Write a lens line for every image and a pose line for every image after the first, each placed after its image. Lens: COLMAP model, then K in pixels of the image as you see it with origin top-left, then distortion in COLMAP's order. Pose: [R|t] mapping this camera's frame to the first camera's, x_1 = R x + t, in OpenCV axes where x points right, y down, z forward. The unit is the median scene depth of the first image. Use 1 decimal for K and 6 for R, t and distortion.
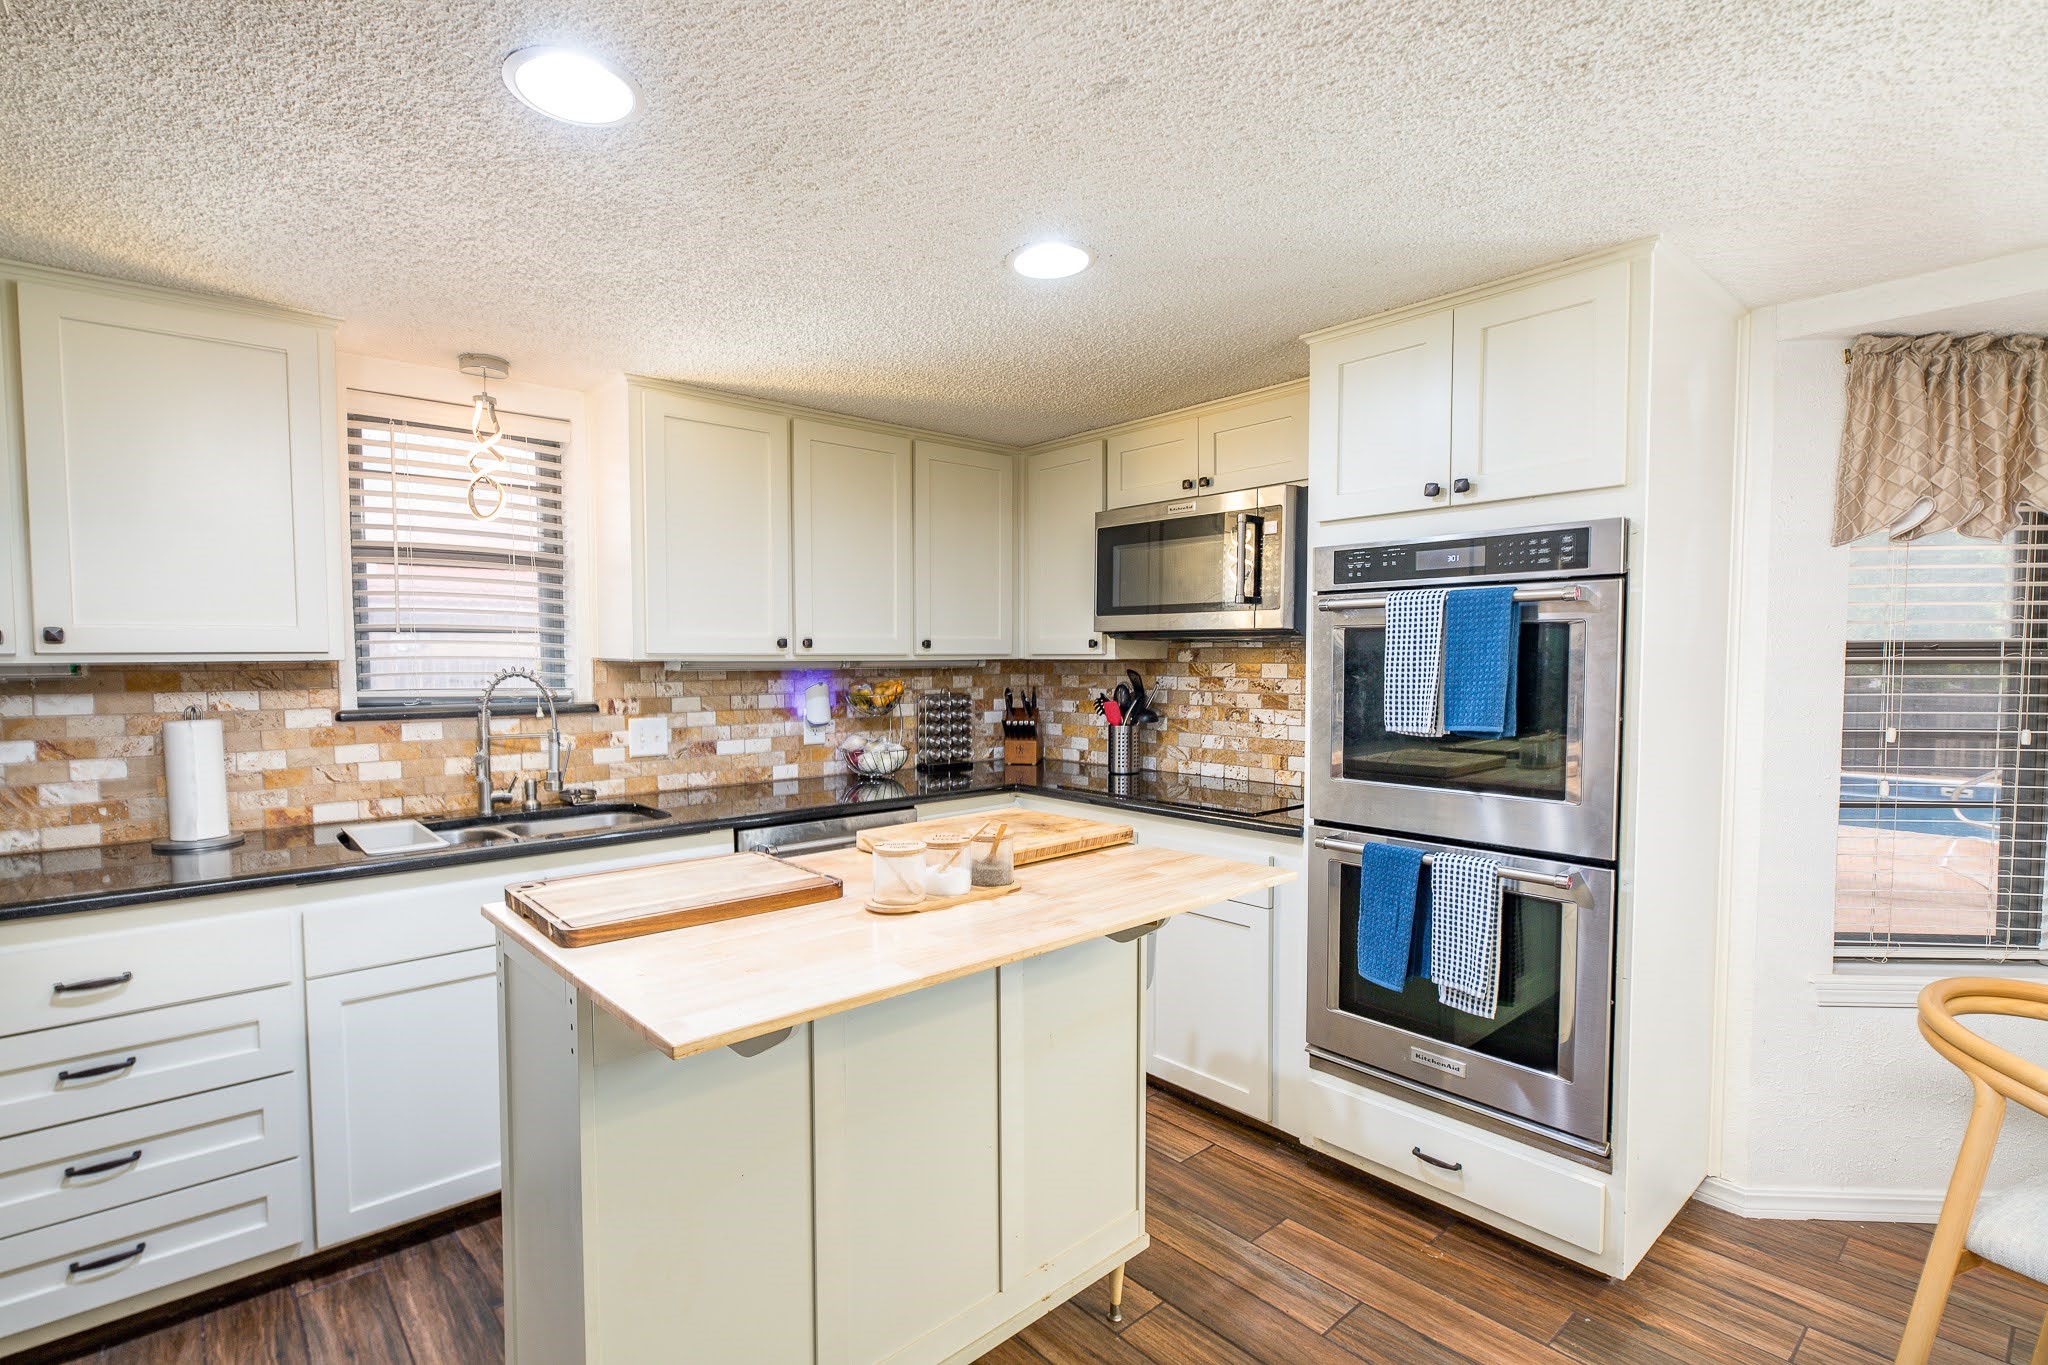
lens RADIAL K [[968.6, 0, 1010.9], [0, 968.6, 703.1], [0, 0, 1]] dist [0.000587, -0.000746]
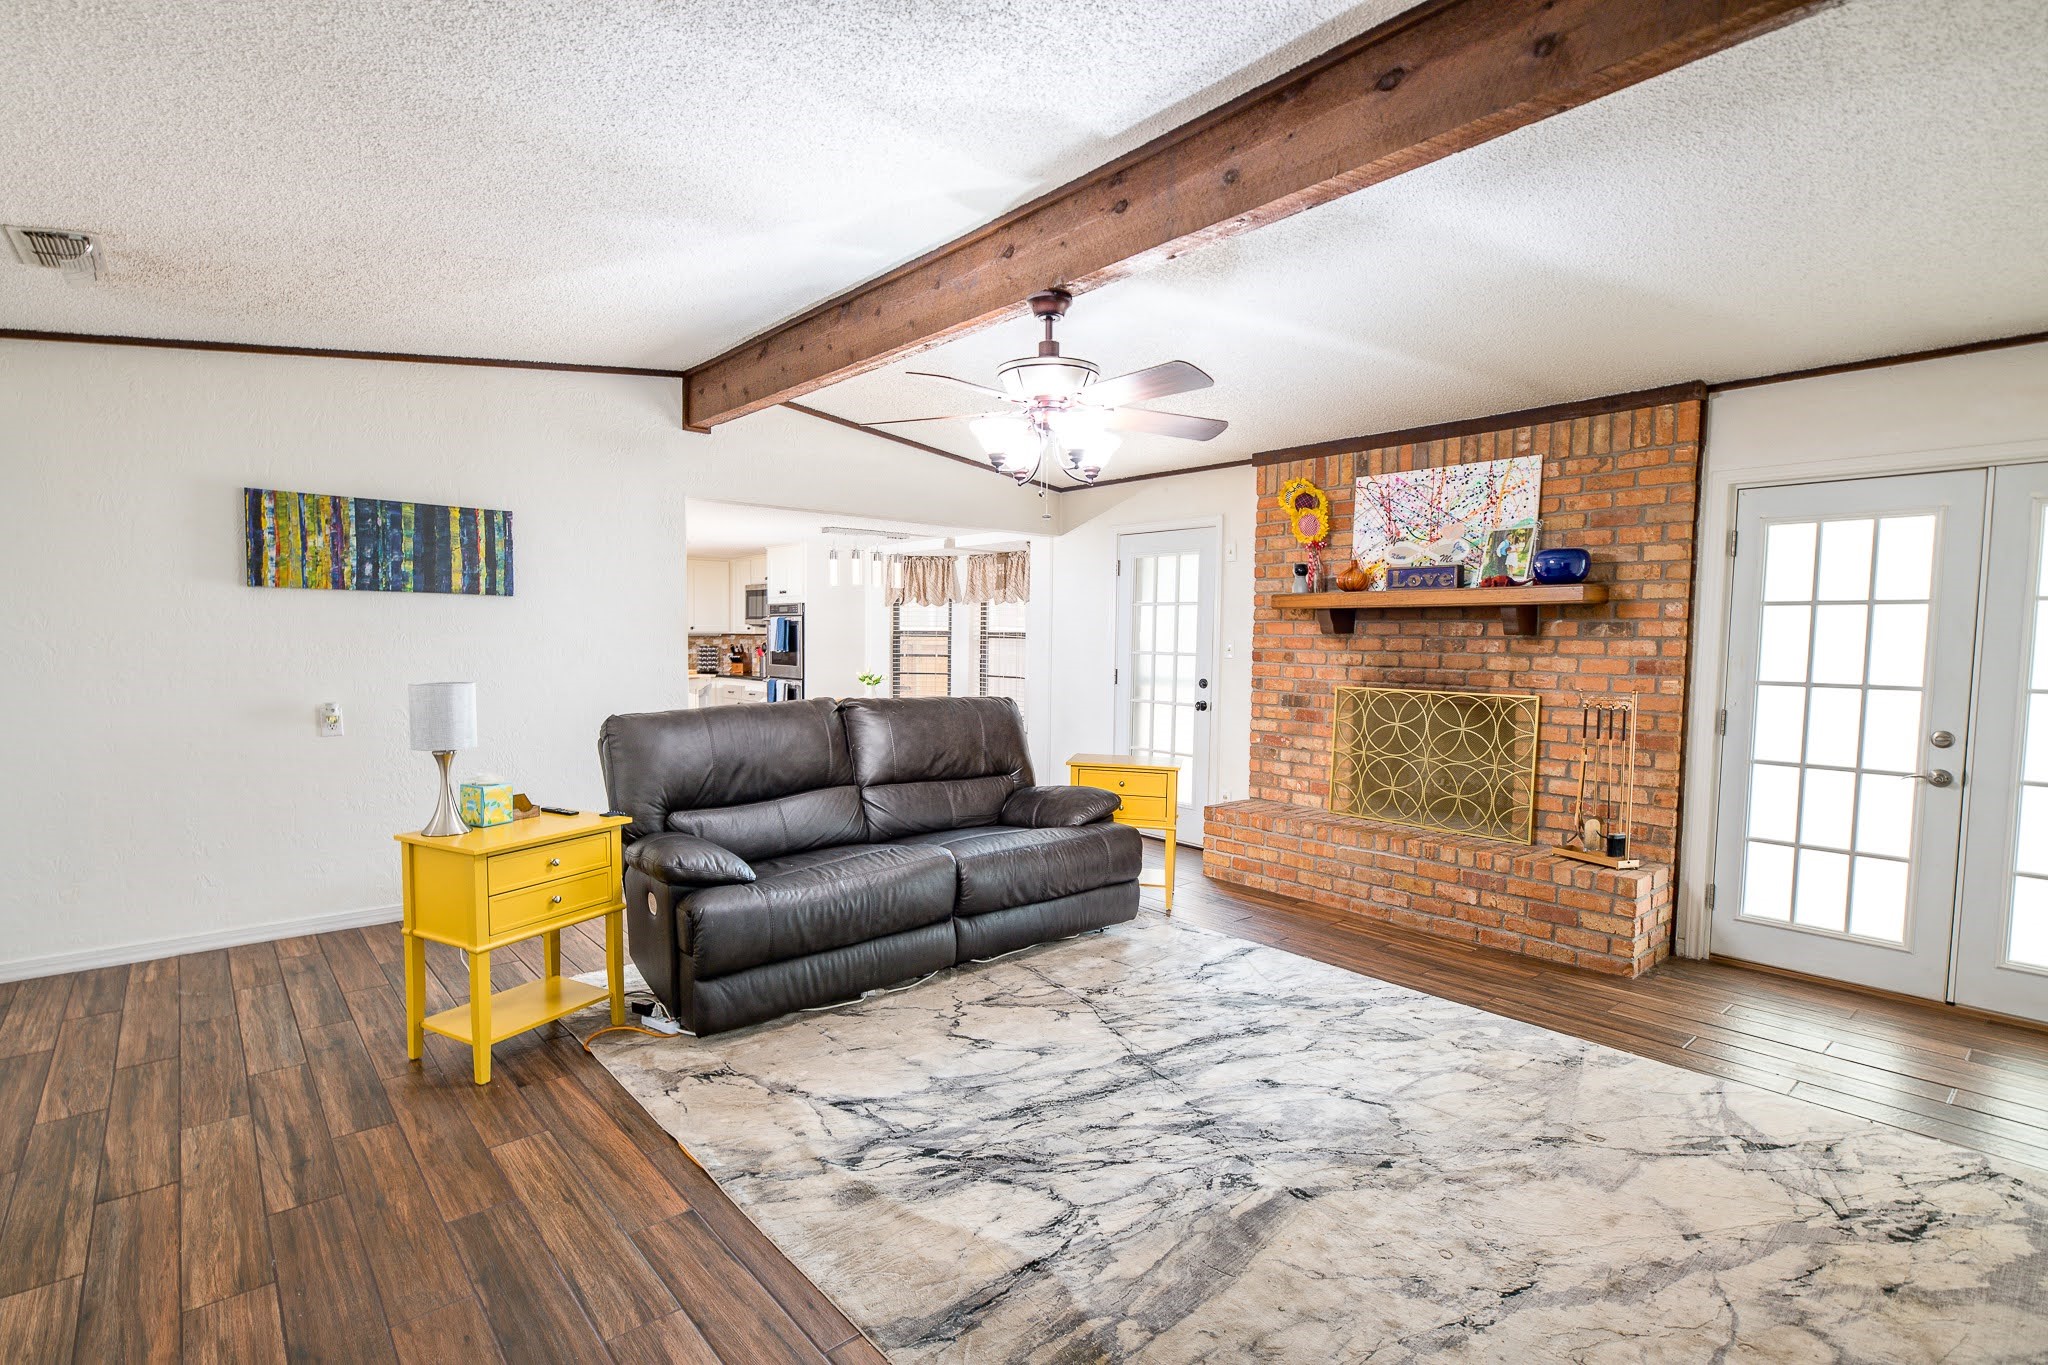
lens RADIAL K [[959.8, 0, 993.3], [0, 959.8, 698.3], [0, 0, 1]] dist [-0.000525, -0.001001]
pose [[0.999707, 0.010931, -0.021597, 1.025445], [-0.010578, 0.999810, 0.016370, 0.110288], [0.021771, -0.016137, 0.999633, -2.183074]]
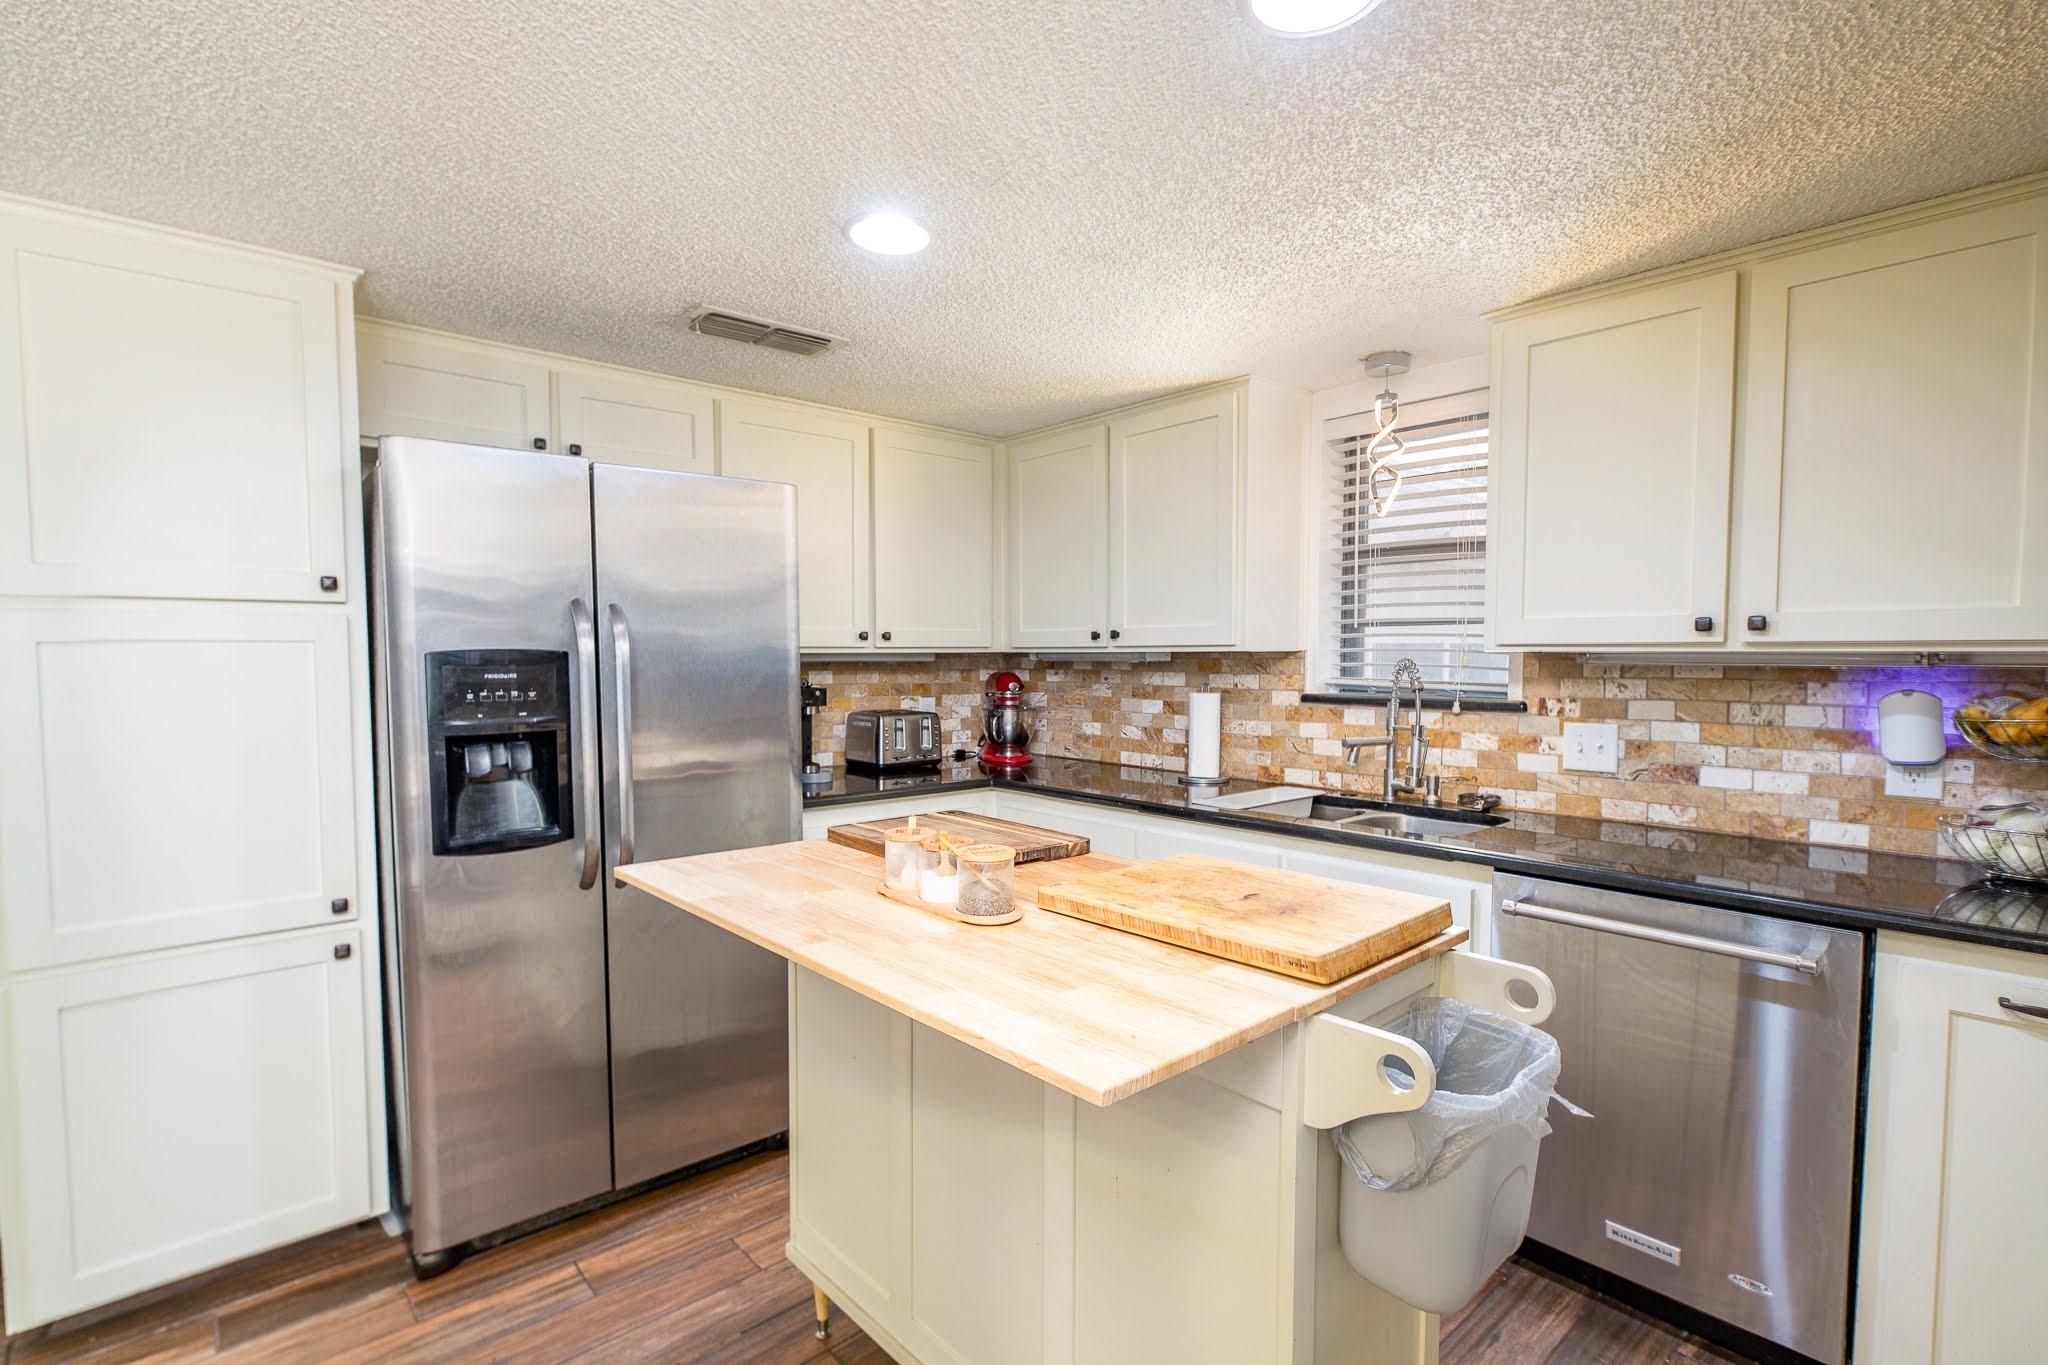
lens RADIAL K [[959.8, 0, 993.3], [0, 959.8, 698.3], [0, 0, 1]] dist [-0.000525, -0.001001]
pose [[-0.003091, 0.048939, -0.998797, 0.426879], [-0.048430, 0.997622, 0.049031, -0.021338], [0.998822, 0.048524, -0.000714, 0.530560]]
